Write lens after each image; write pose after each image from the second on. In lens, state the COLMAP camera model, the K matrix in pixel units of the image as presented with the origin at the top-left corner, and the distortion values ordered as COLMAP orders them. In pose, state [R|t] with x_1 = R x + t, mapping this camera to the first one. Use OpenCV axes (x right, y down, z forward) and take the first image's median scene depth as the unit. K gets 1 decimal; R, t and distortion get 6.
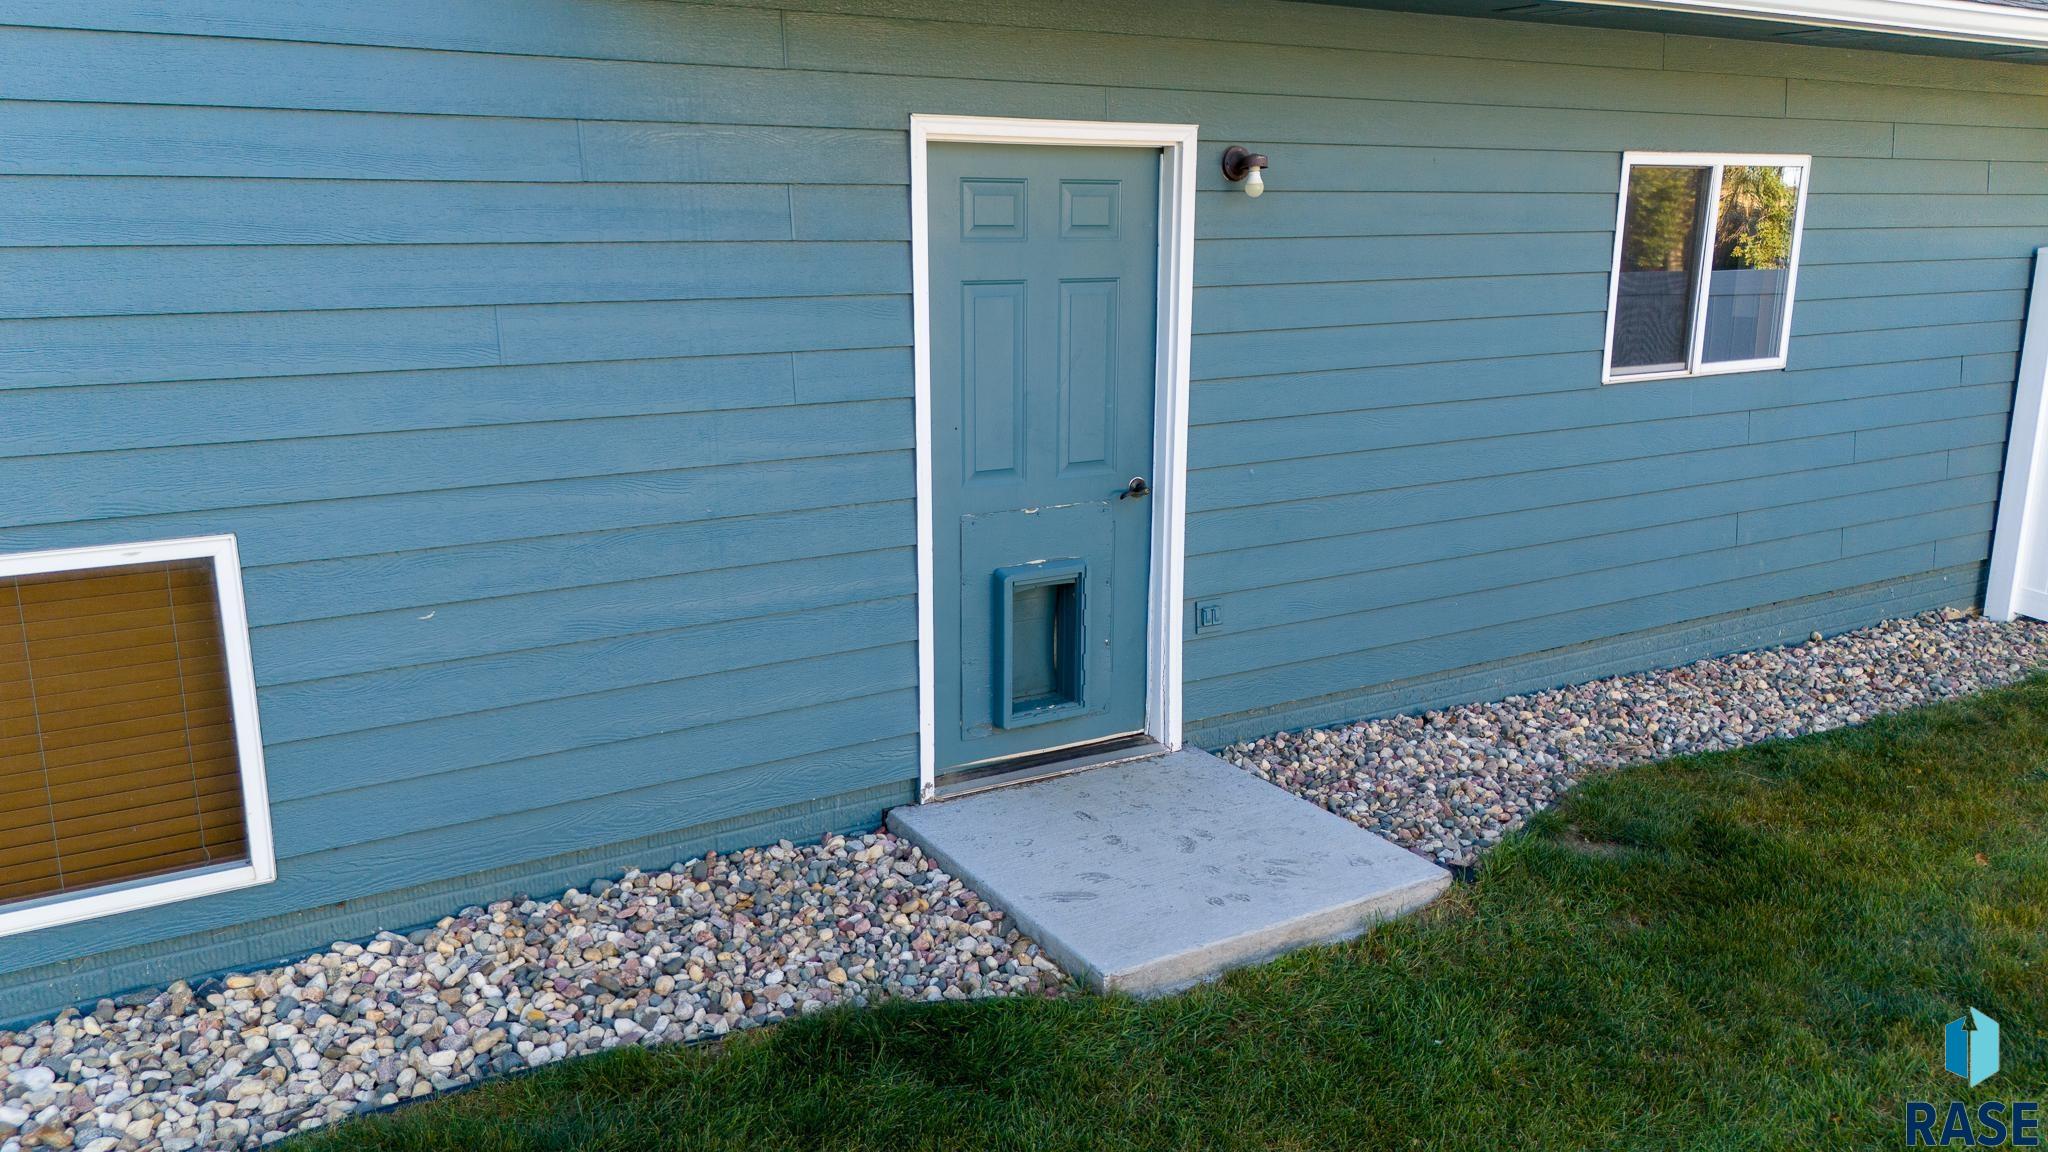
lens RADIAL K [[1506.4, 0, 1026.4], [0, 1506.4, 573.3], [0, 0, 1]] dist [0.056799, -0.035665]
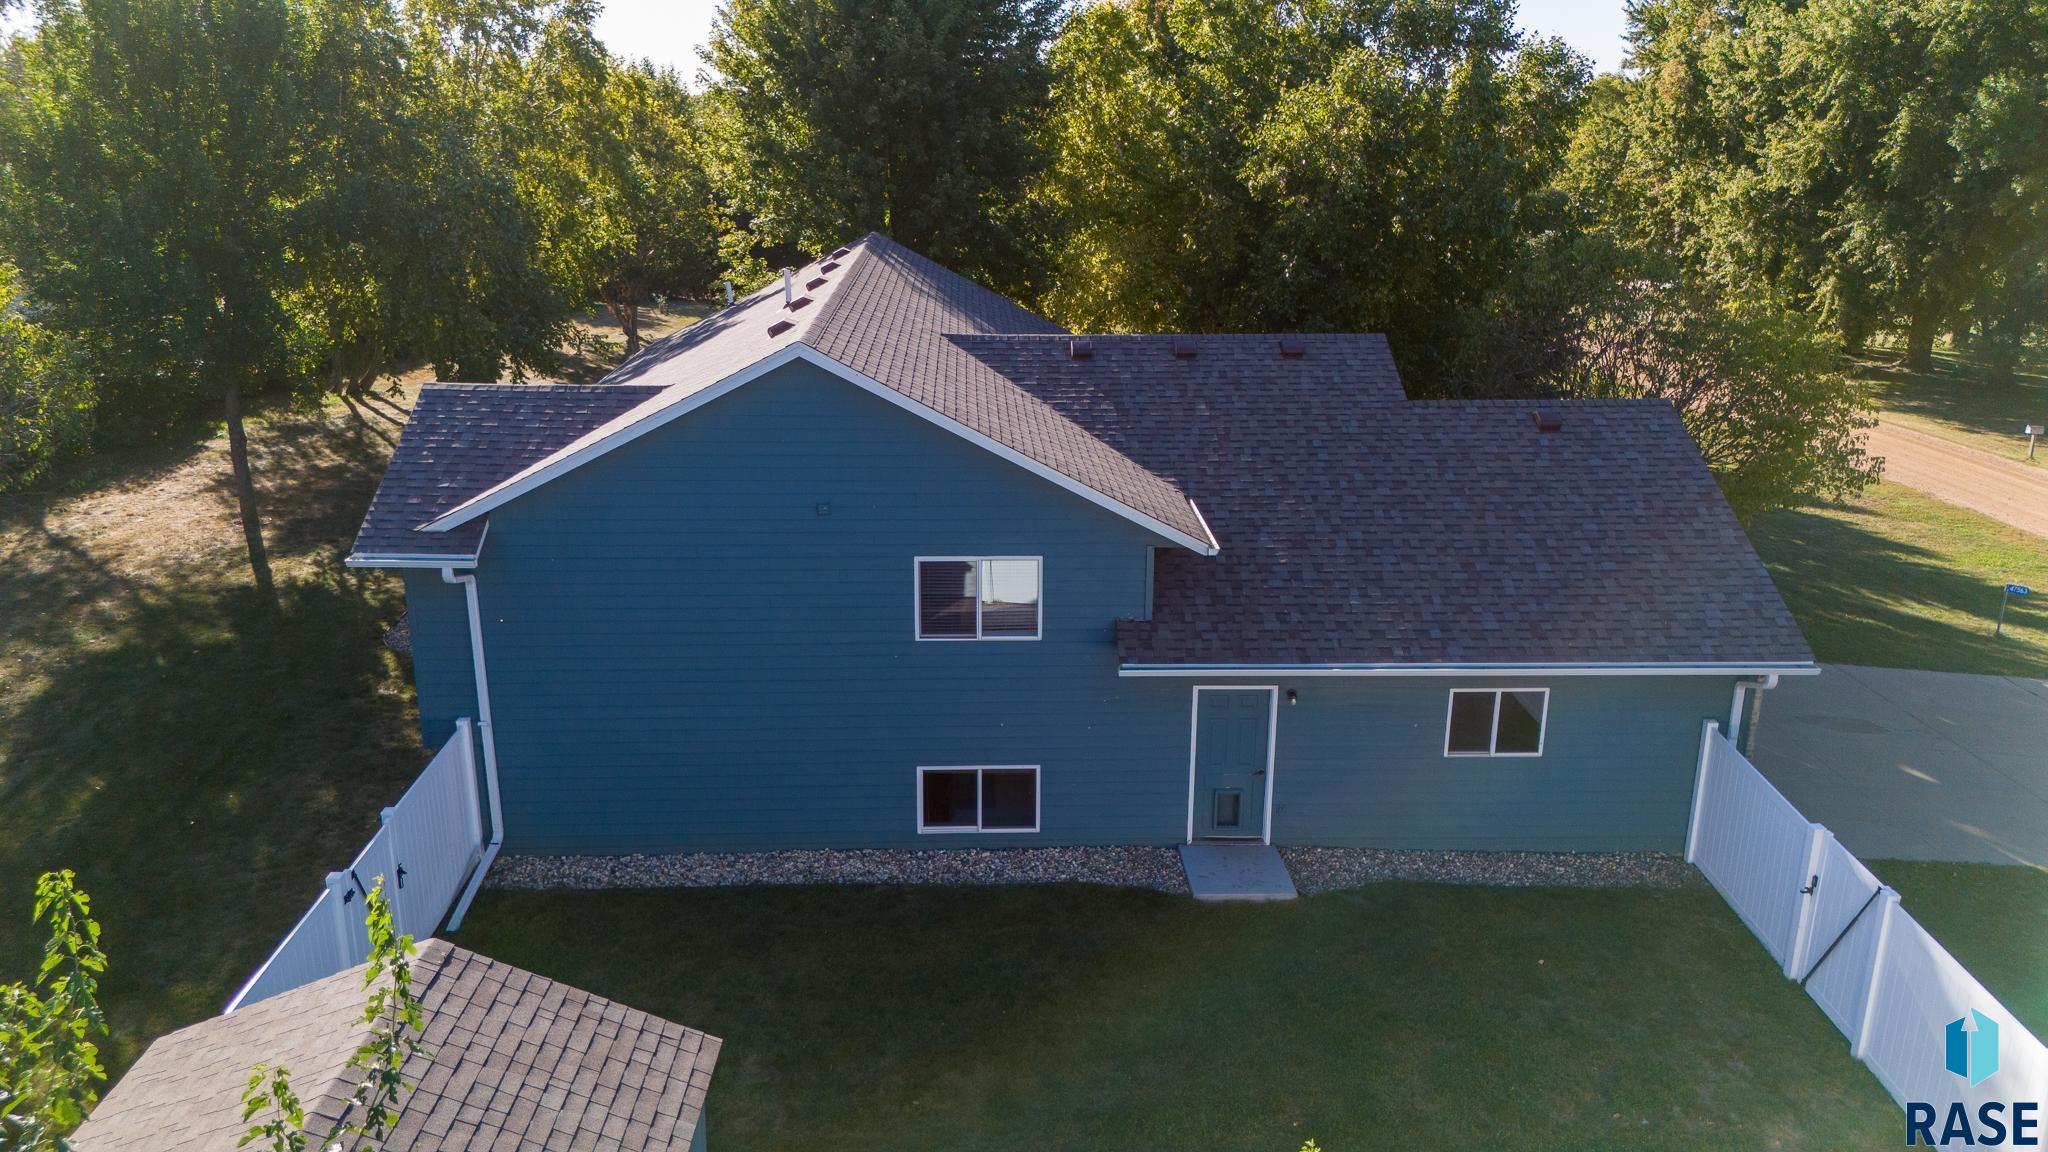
lens RADIAL K [[1506.4, 0, 1024.5], [0, 1506.4, 576.3], [0, 0, 1]] dist [0.056799, -0.035665]
pose [[0.866800, 0.143981, -0.477417, 1.457888], [-0.114591, 0.989300, 0.090306, -0.917876], [0.485310, -0.023570, 0.874024, -2.842309]]
